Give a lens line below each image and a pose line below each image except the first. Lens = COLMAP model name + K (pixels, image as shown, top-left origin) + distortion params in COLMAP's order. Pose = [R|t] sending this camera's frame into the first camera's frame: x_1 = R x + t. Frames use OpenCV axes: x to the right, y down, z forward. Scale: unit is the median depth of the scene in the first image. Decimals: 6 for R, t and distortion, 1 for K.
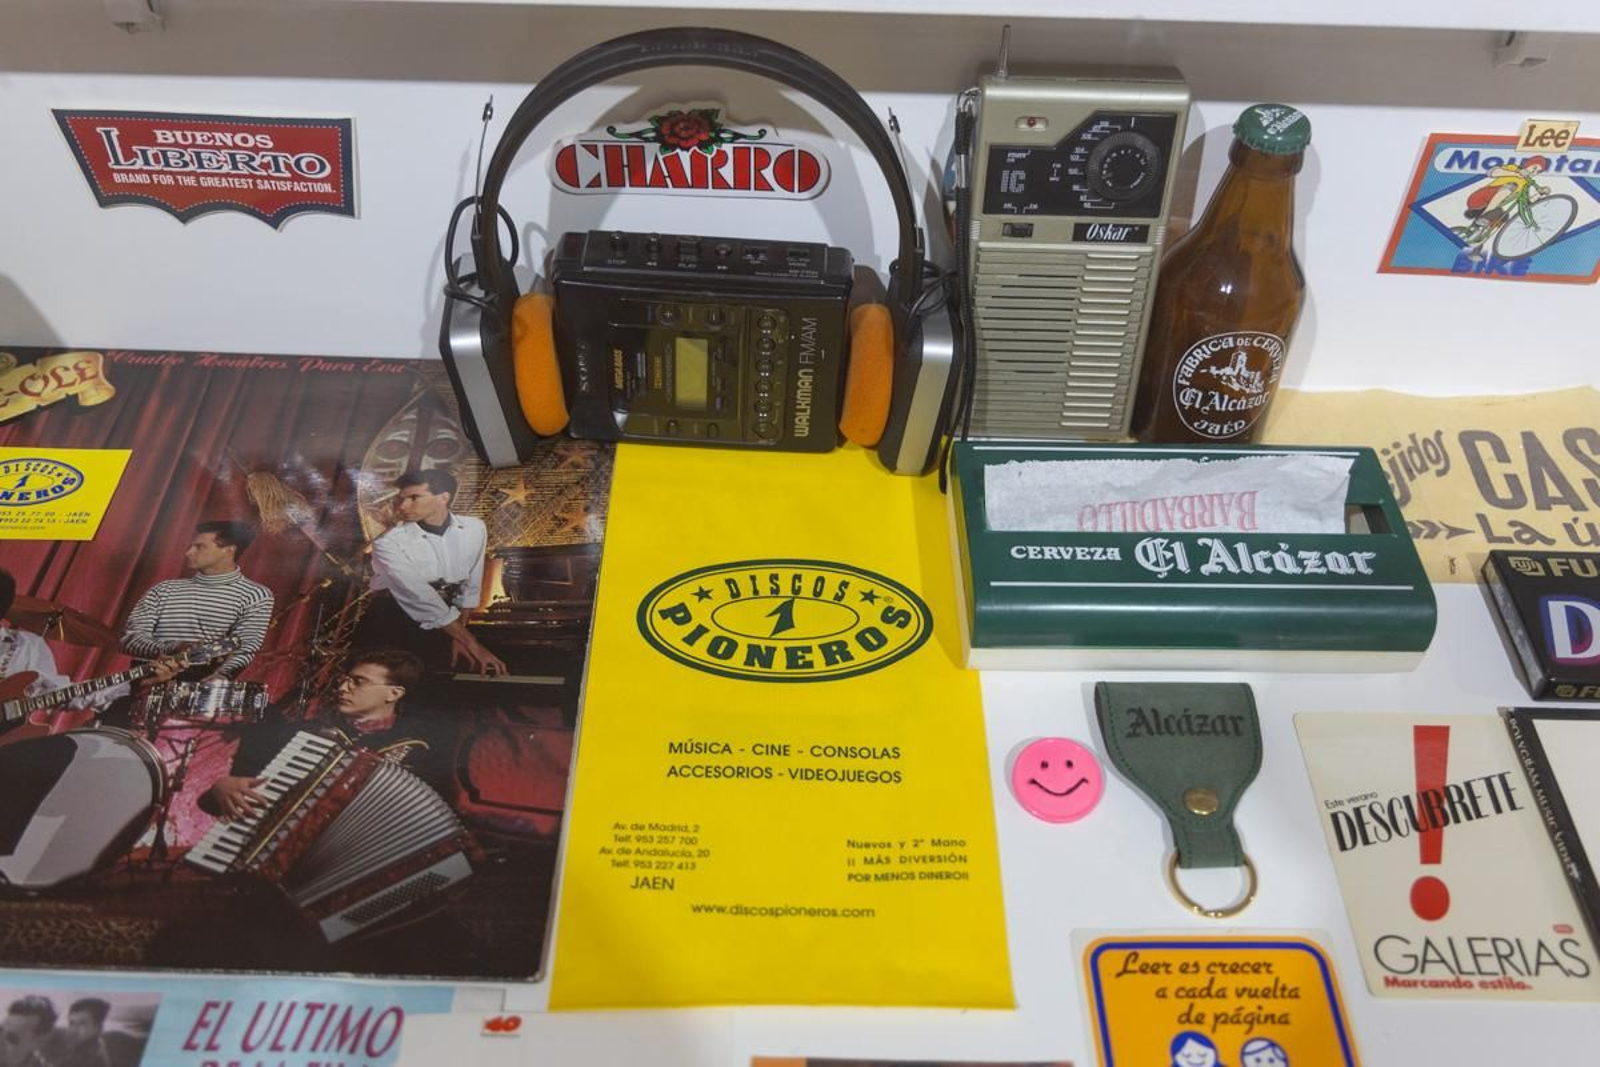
lens RADIAL K [[1558.3, 0, 803.6], [0, 1558.3, 543.7], [0, 0, 1]] dist [0.000069, 0.000000]
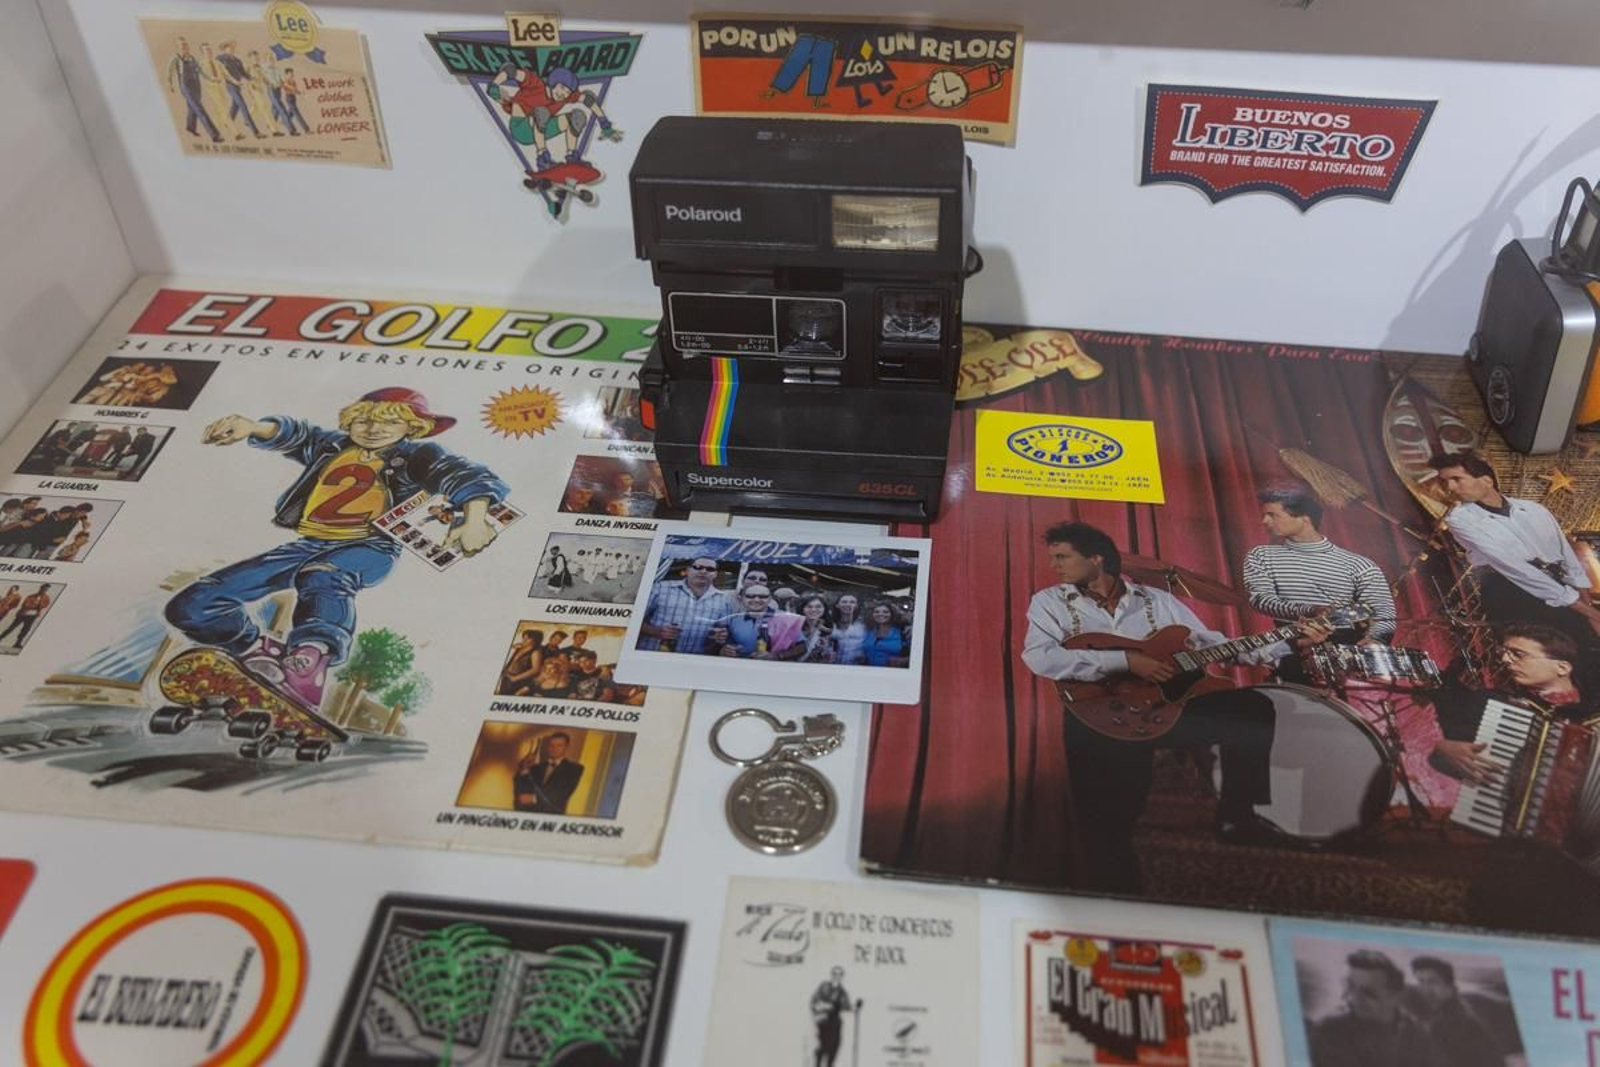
lens RADIAL K [[1434.1, 0, 797.7], [0, 1434.1, 524.8], [0, 0, 1]] dist [0.036266, -0.032534]
pose [[0.997271, 0.047635, -0.056407, -0.736068], [-0.050876, 0.997048, -0.057497, 0.088341], [0.053501, 0.060210, 0.996751, 0.067632]]
